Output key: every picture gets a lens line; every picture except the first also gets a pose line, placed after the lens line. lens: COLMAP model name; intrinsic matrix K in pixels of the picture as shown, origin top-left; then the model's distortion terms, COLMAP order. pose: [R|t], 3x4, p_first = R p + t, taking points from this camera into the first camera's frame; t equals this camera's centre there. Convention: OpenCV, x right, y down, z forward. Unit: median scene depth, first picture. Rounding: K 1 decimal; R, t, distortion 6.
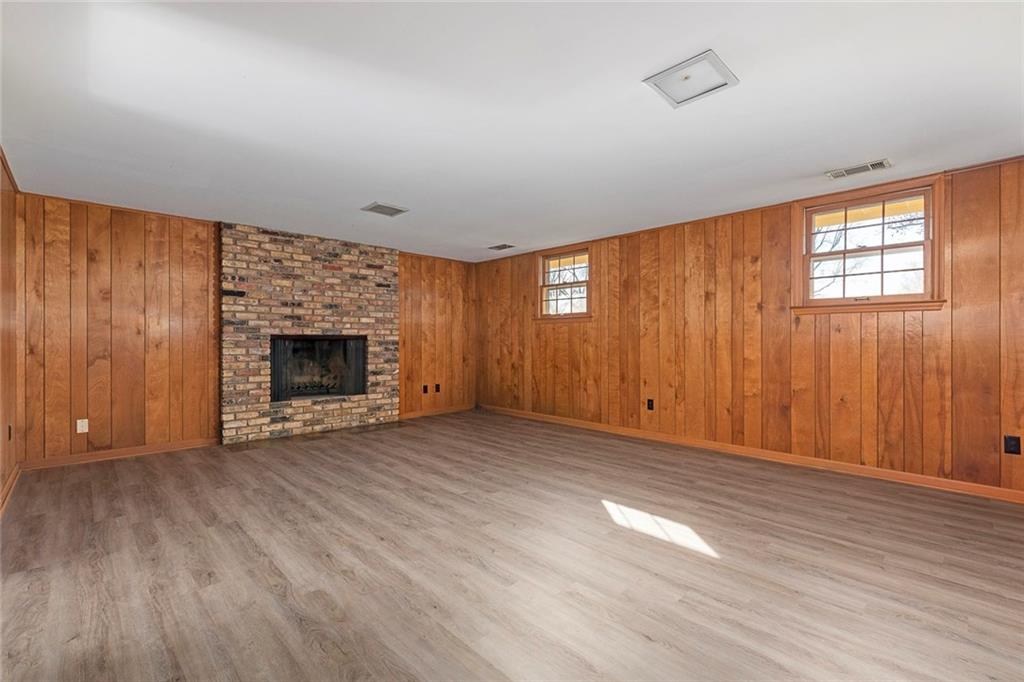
lens RADIAL K [[442.5, 0, 521.7], [0, 442.5, 335.6], [0, 0, 1]] dist [-0.000573, -0.002540]
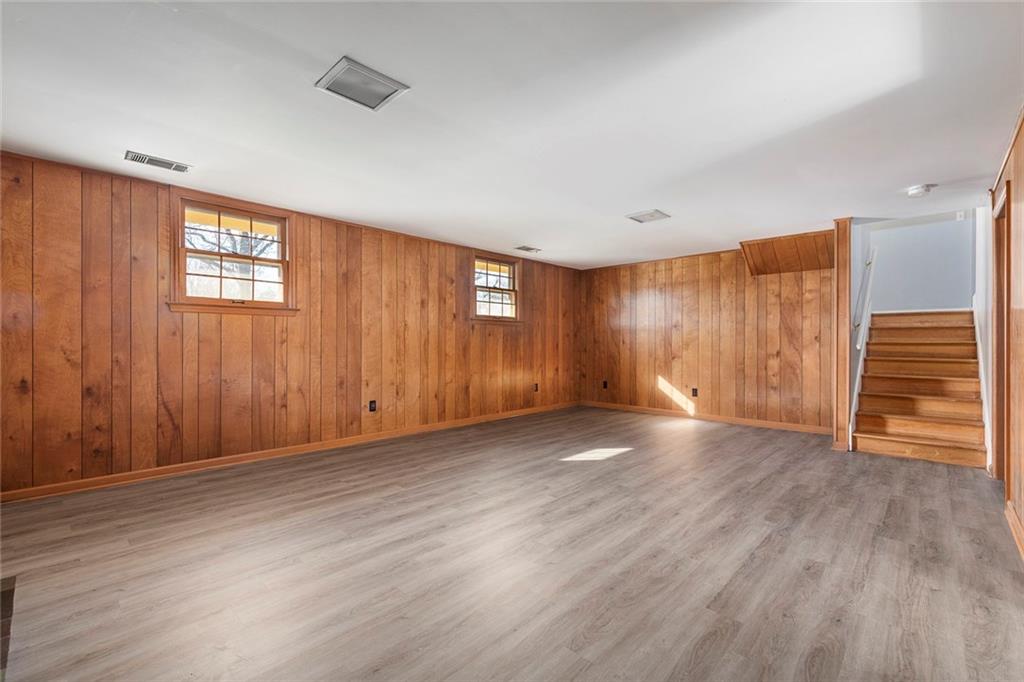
lens RADIAL K [[442.5, 0, 520.3], [0, 442.5, 347.2], [0, 0, 1]] dist [-0.000573, -0.002540]
pose [[-0.033378, -0.012501, 0.999365, -0.943328], [-0.014820, 0.999818, 0.012012, 0.010831], [-0.999333, -0.014410, -0.033558, 0.945850]]
